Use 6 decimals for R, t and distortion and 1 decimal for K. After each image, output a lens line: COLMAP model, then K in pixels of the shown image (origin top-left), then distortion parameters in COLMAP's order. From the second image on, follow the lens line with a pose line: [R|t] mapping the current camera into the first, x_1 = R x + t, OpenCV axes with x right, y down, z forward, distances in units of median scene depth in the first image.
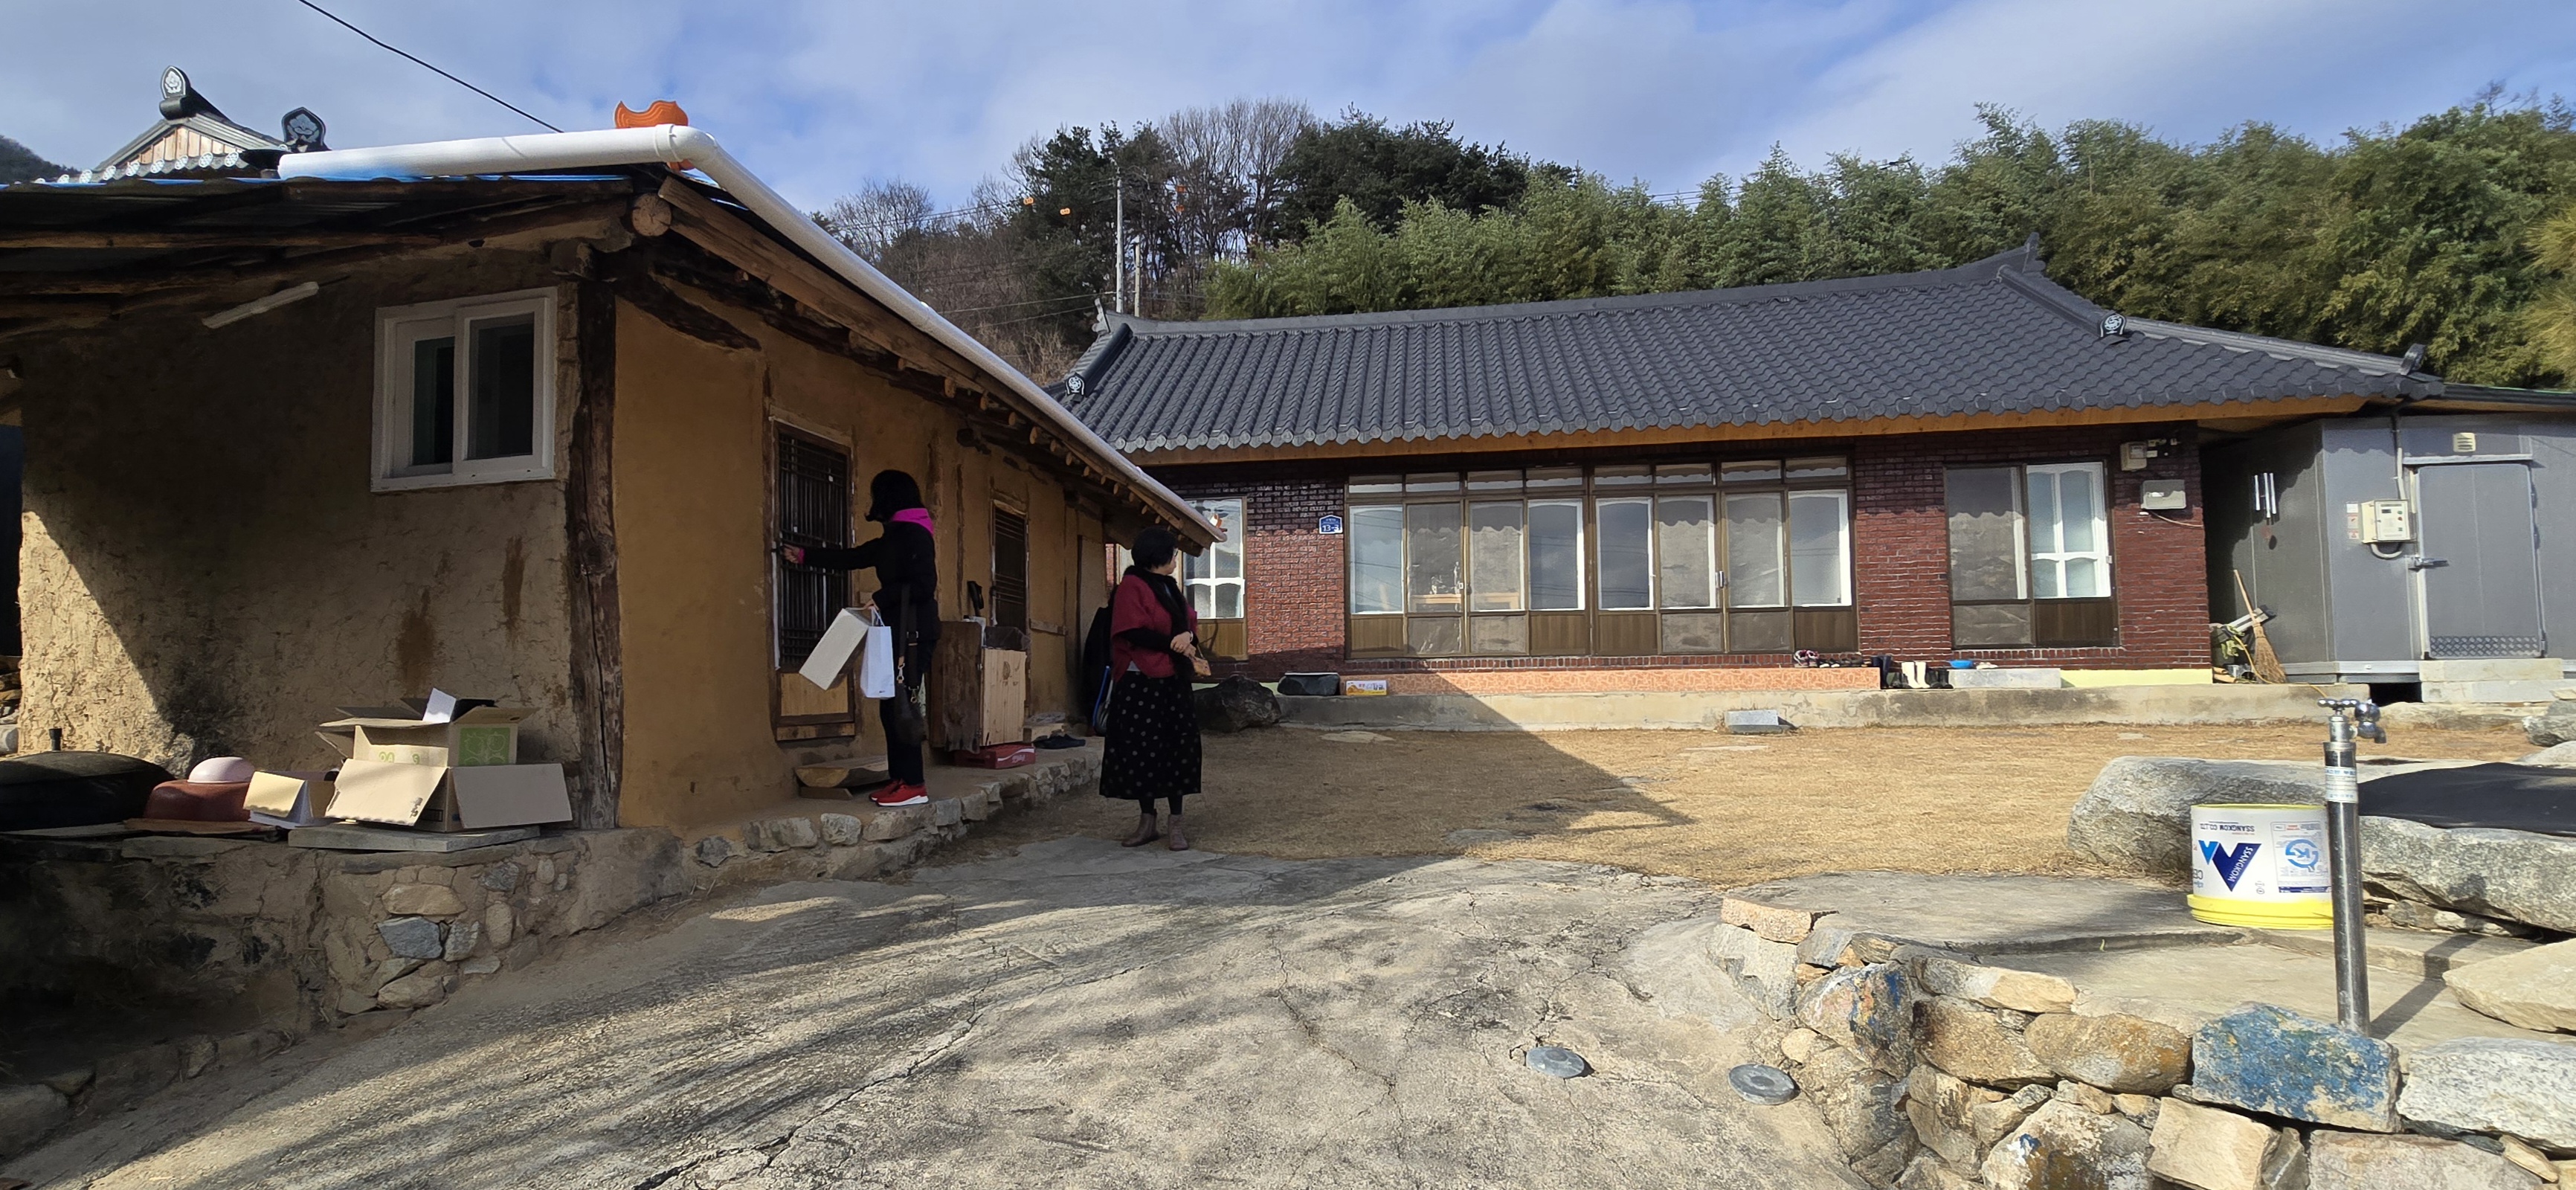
lens RADIAL K [[1225.3, 0, 1182.7], [0, 1225.3, 627.6], [0, 0, 1]] dist [-0.006118, -0.000120]
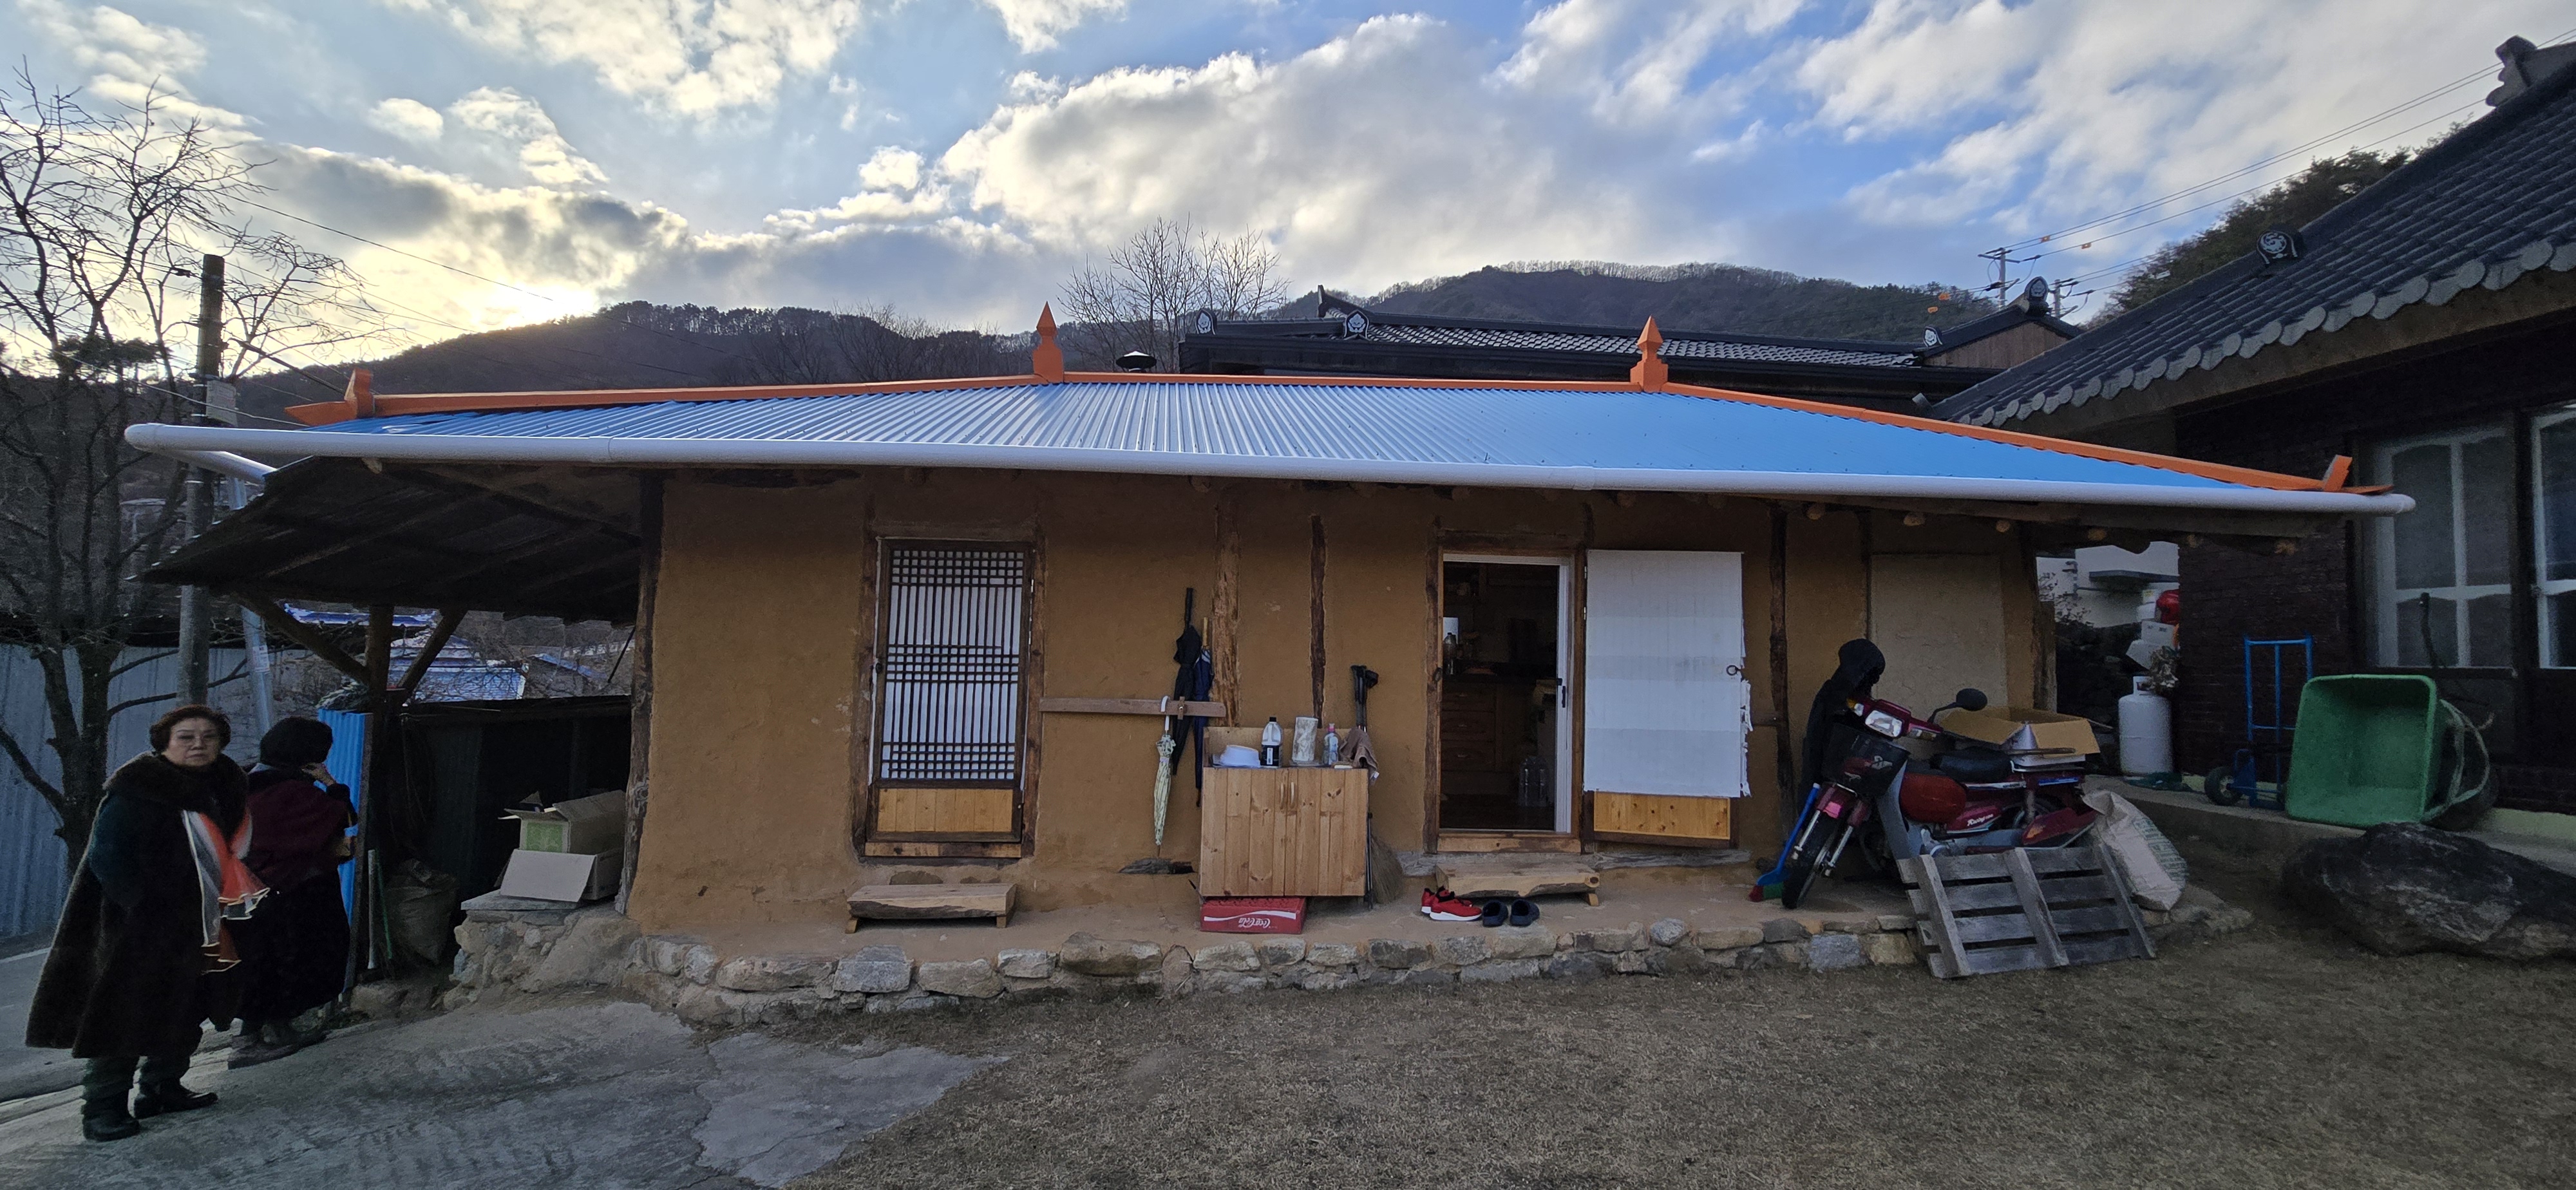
lens RADIAL K [[1061.7, 0, 1277.8], [0, 1061.7, 608.8], [0, 0, 1]] dist [-0.002868, -0.000400]
pose [[0.286307, -0.032737, -0.957578, 0.293591], [0.025724, 0.999318, -0.026473, -0.038298], [0.957793, -0.017054, 0.286954, 0.509950]]
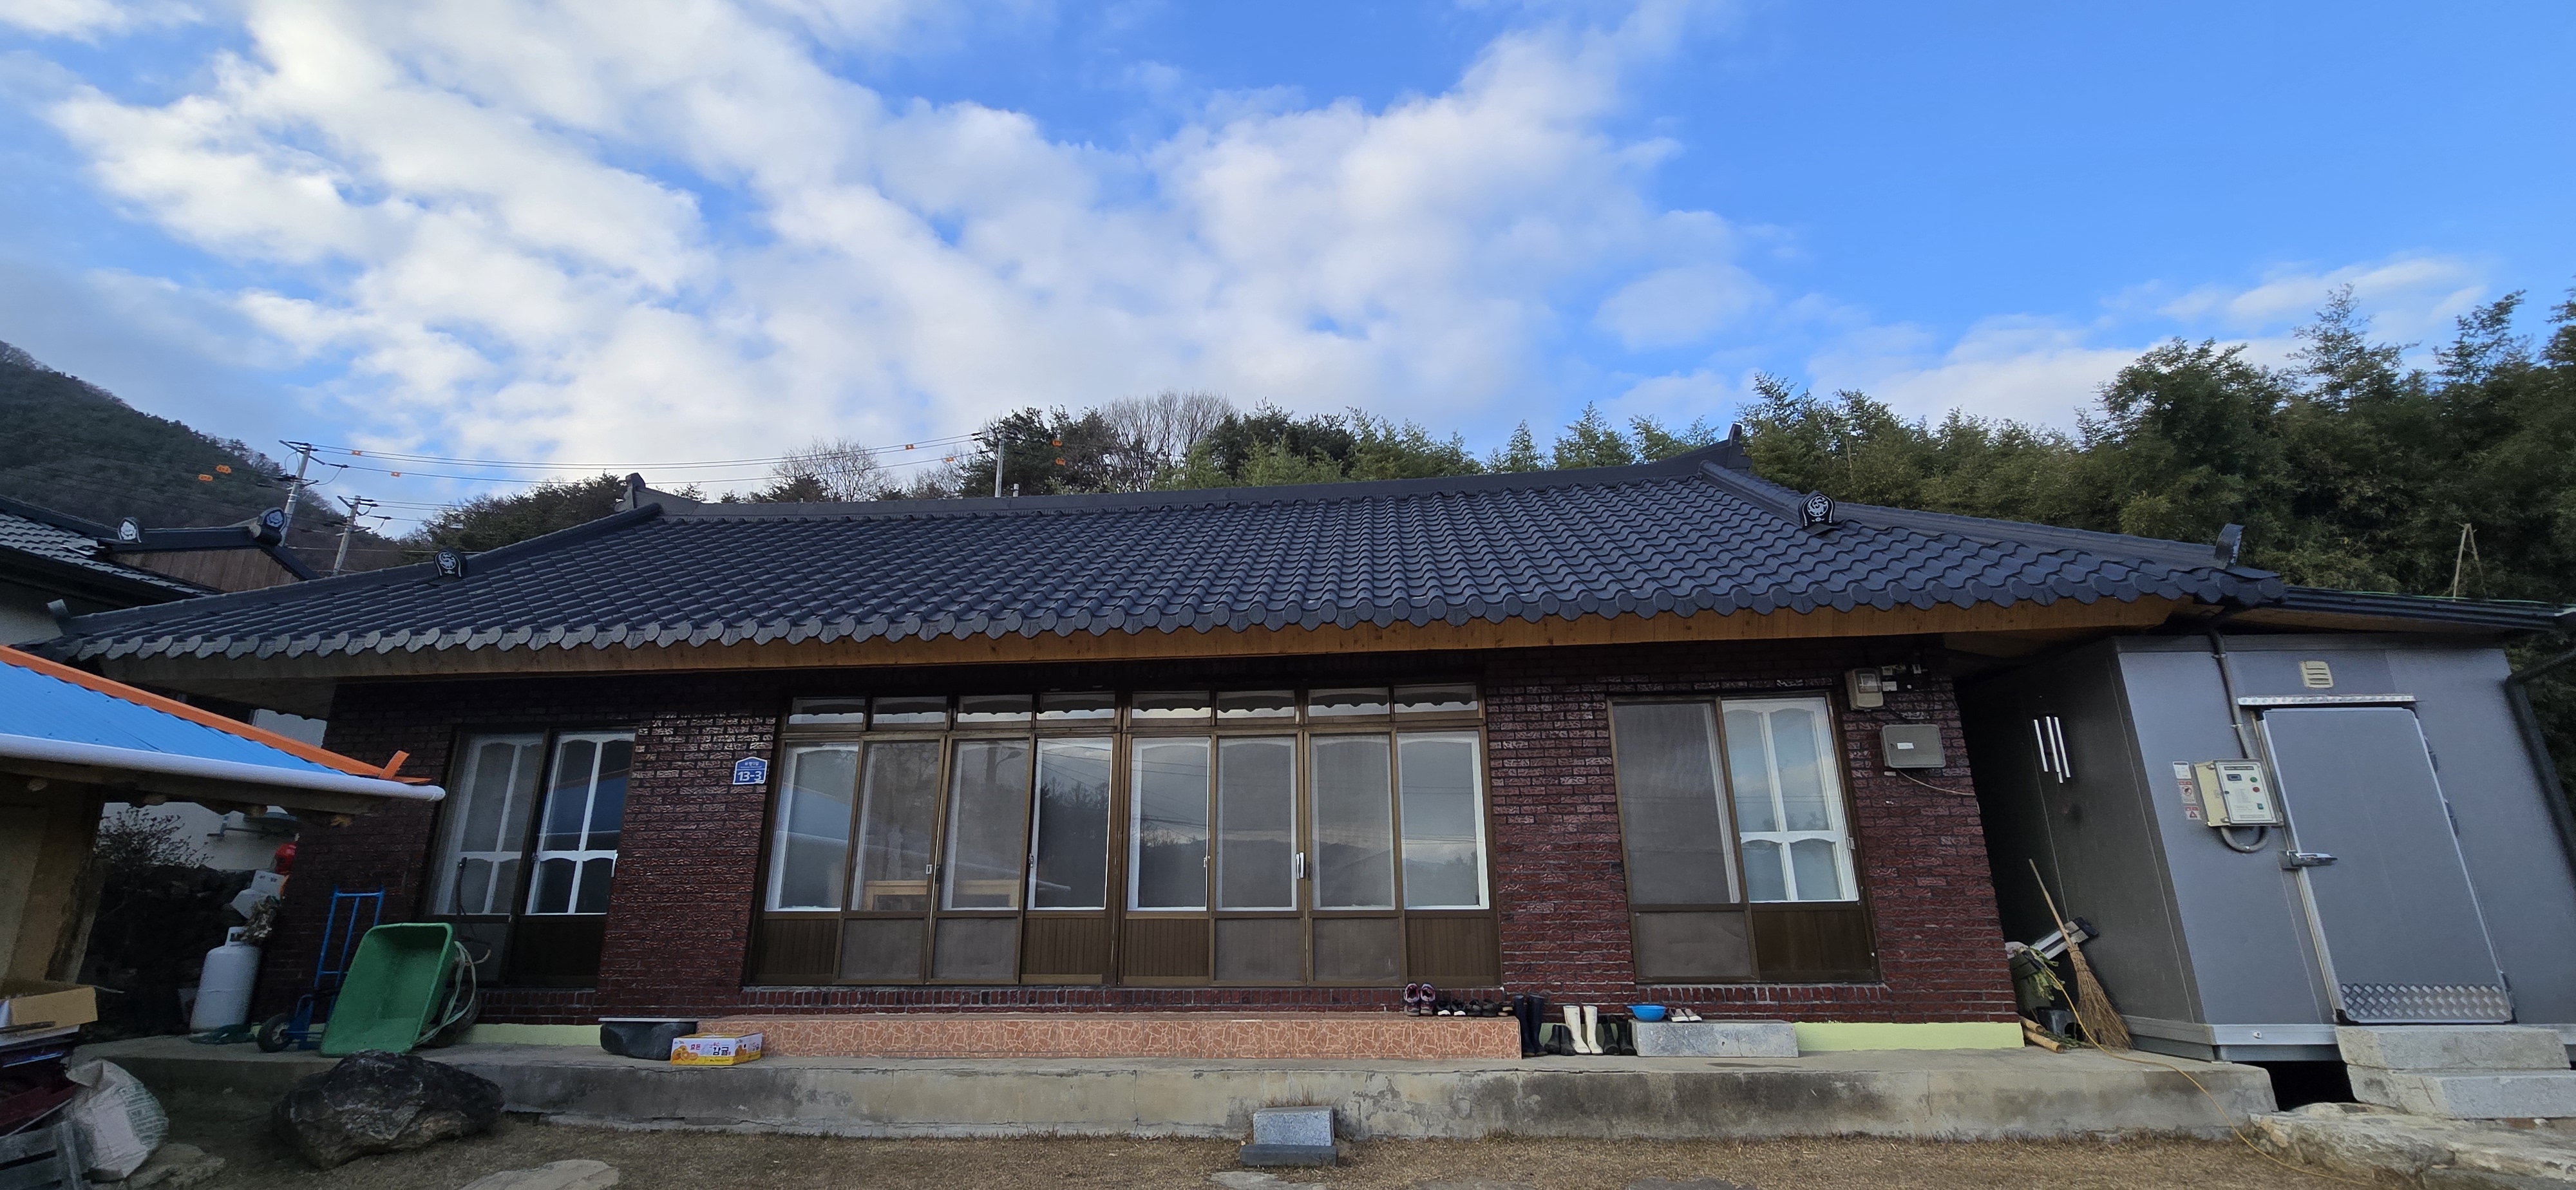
lens RADIAL K [[1045.2, 0, 1280.6], [0, 1045.2, 595.3], [0, 0, 1]] dist [-0.002151, 0.000270]
pose [[0.994895, 0.029269, 0.096575, 0.398945], [-0.006017, 0.972517, -0.232753, -0.053831], [-0.100733, 0.230984, 0.967729, 0.458715]]
